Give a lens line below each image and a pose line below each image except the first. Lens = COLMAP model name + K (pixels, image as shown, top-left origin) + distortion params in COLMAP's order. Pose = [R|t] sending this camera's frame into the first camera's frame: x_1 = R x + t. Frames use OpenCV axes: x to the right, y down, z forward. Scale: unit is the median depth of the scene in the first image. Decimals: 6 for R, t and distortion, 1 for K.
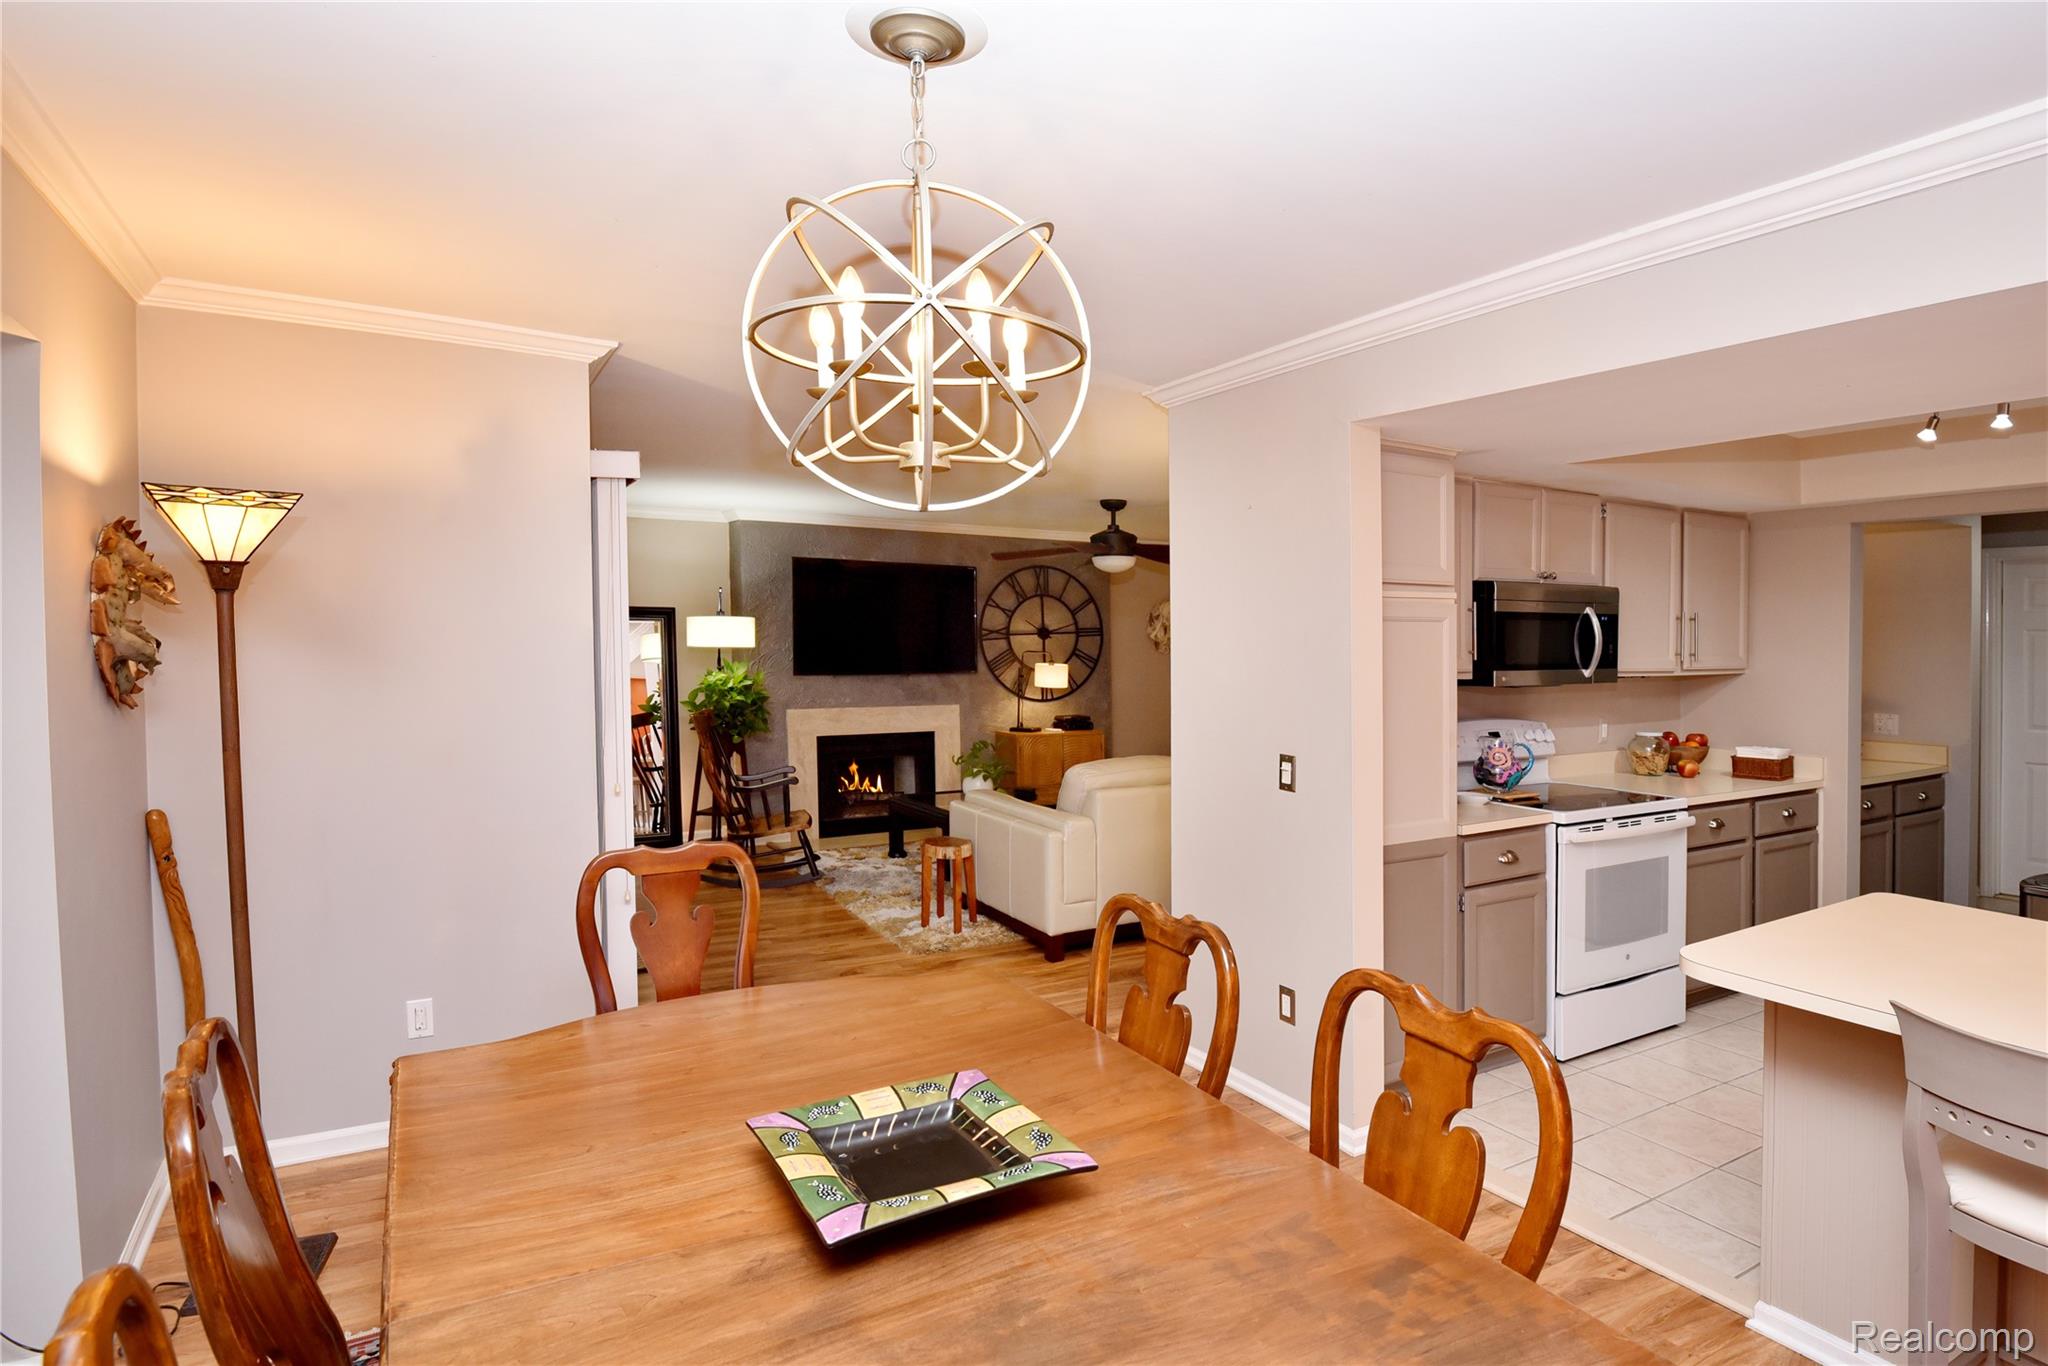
lens RADIAL K [[1041.6, 0, 1024.0], [0, 1041.6, 683.0], [0, 0, 1]] dist [0.000083, -0.000157]
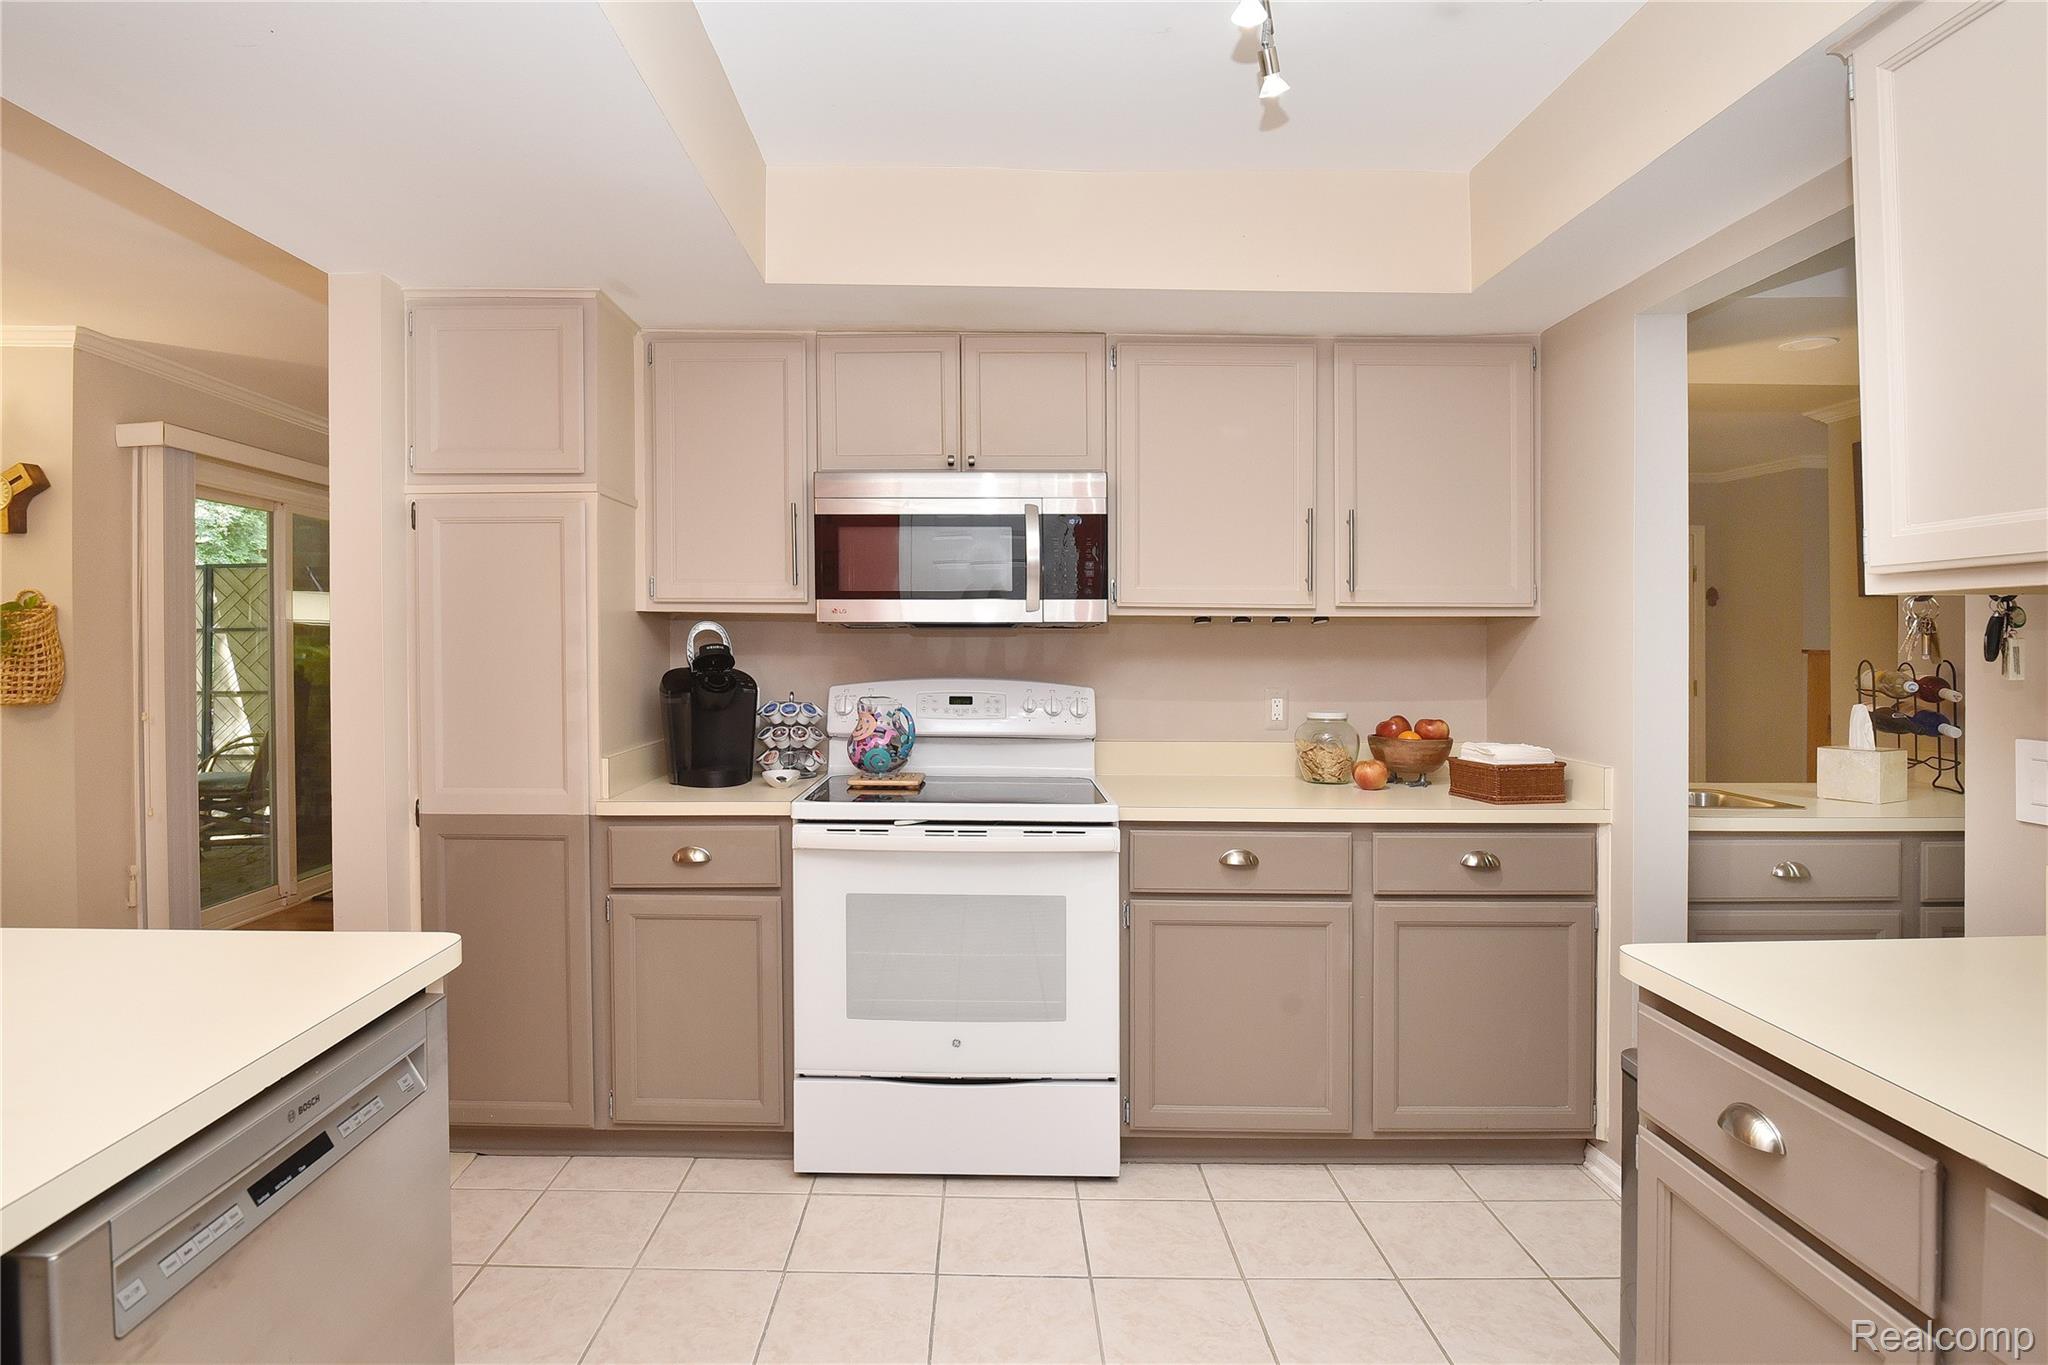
lens RADIAL K [[1041.6, 0, 1024.0], [0, 1041.6, 682.5], [0, 0, 1]] dist [0.000083, -0.000157]
pose [[0.850534, 0.009054, -0.525842, 1.149313], [-0.019281, 0.999716, -0.013972, 0.063386], [0.525567, 0.022023, 0.850467, 0.588727]]
